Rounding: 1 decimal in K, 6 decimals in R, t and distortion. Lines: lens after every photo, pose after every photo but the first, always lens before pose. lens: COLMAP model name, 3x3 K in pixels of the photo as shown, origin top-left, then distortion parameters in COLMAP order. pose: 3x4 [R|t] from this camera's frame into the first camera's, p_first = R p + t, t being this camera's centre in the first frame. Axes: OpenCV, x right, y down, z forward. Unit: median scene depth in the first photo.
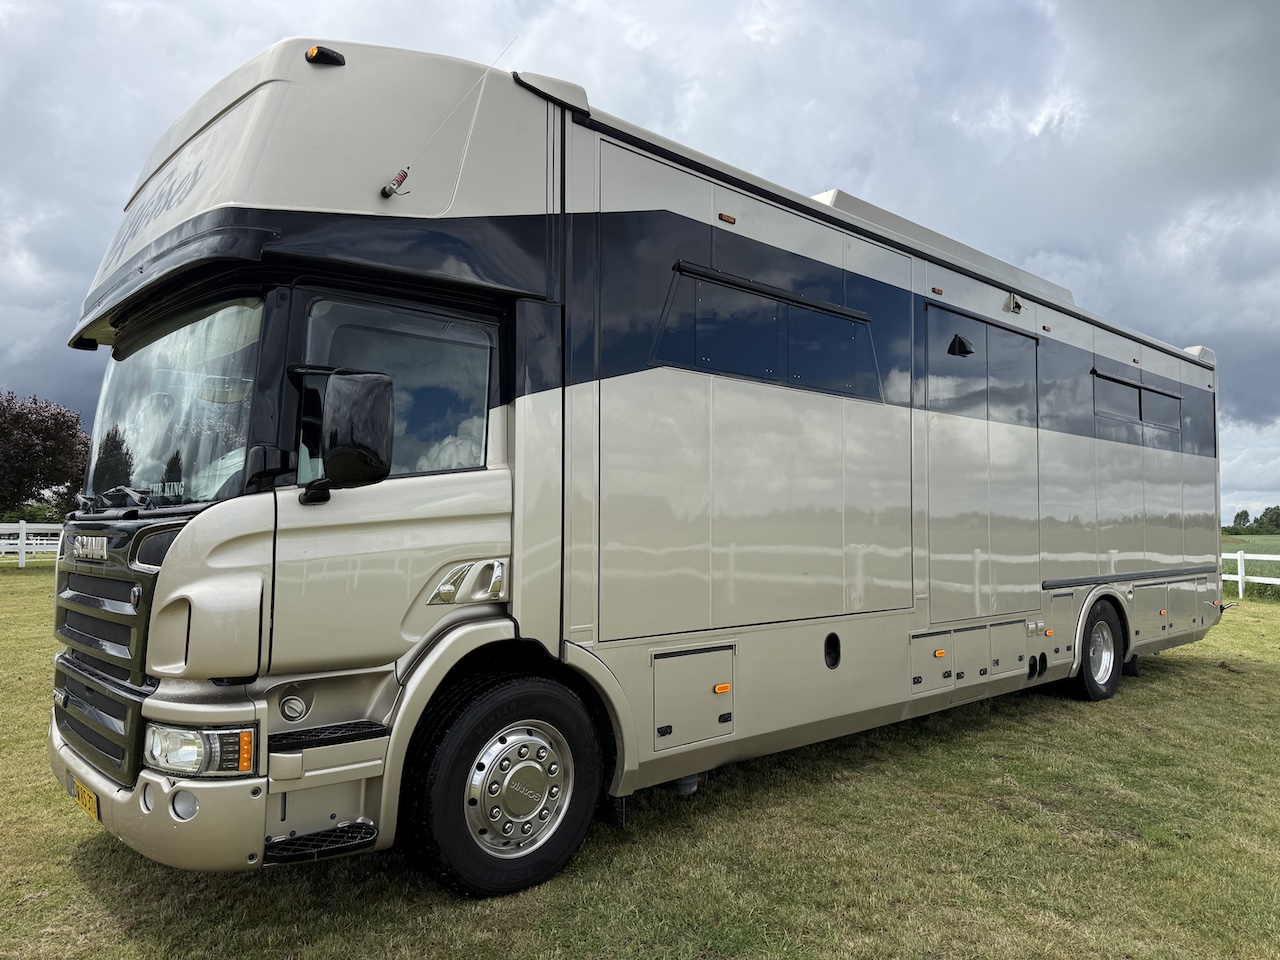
lens RADIAL K [[906.2, 0, 598.0], [0, 906.2, 481.1], [0, 0, 1]] dist [0.000409, -0.006385]
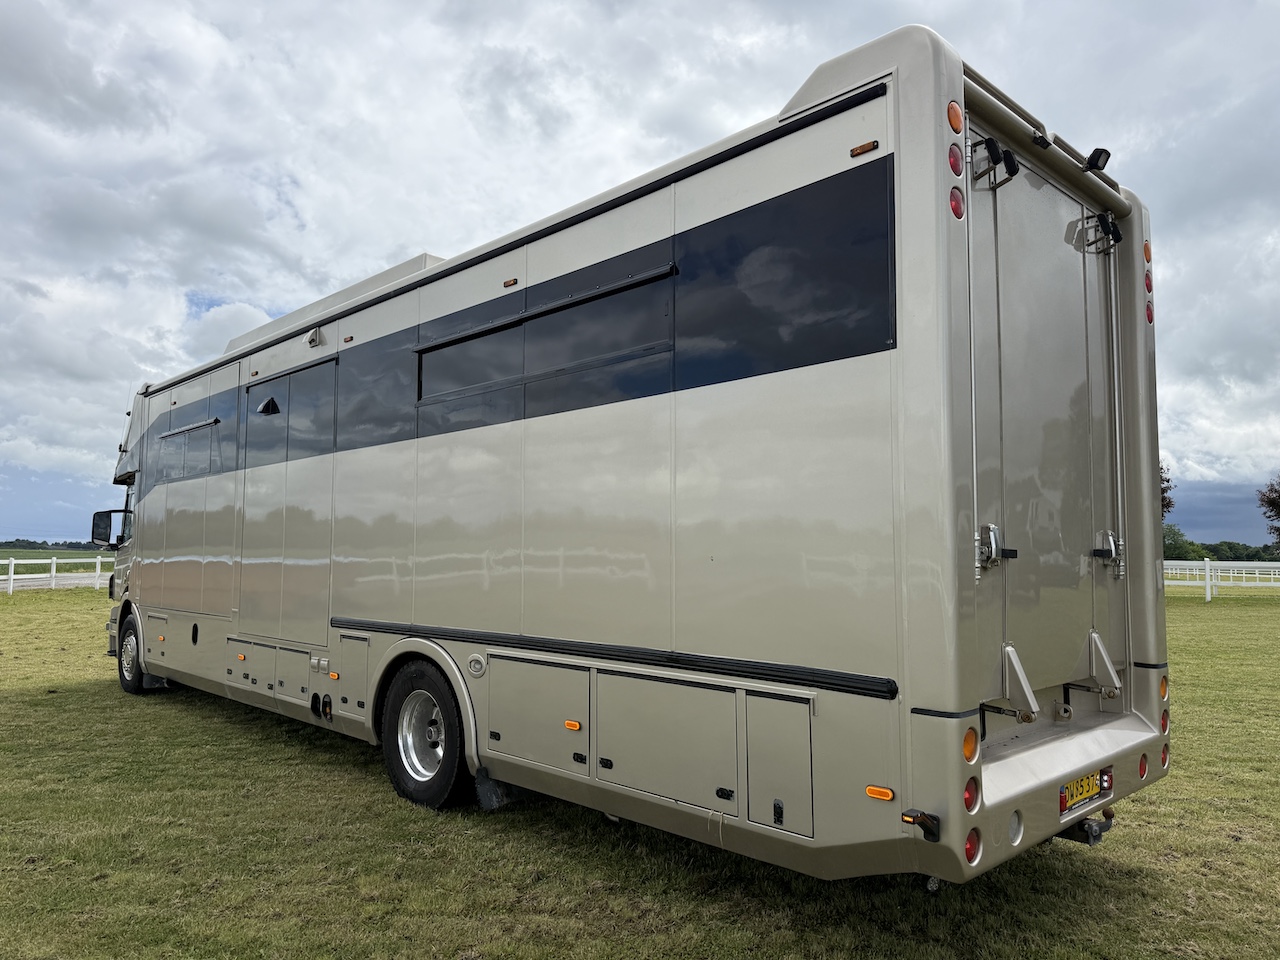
lens RADIAL K [[906.2, 0, 598.0], [0, 906.2, 481.1], [0, 0, 1]] dist [0.000409, -0.006385]
pose [[0.013658, -0.094759, -0.995407, 1.349754], [0.042116, 0.994670, -0.094111, 0.066552], [0.999019, -0.040637, 0.017576, 1.191069]]
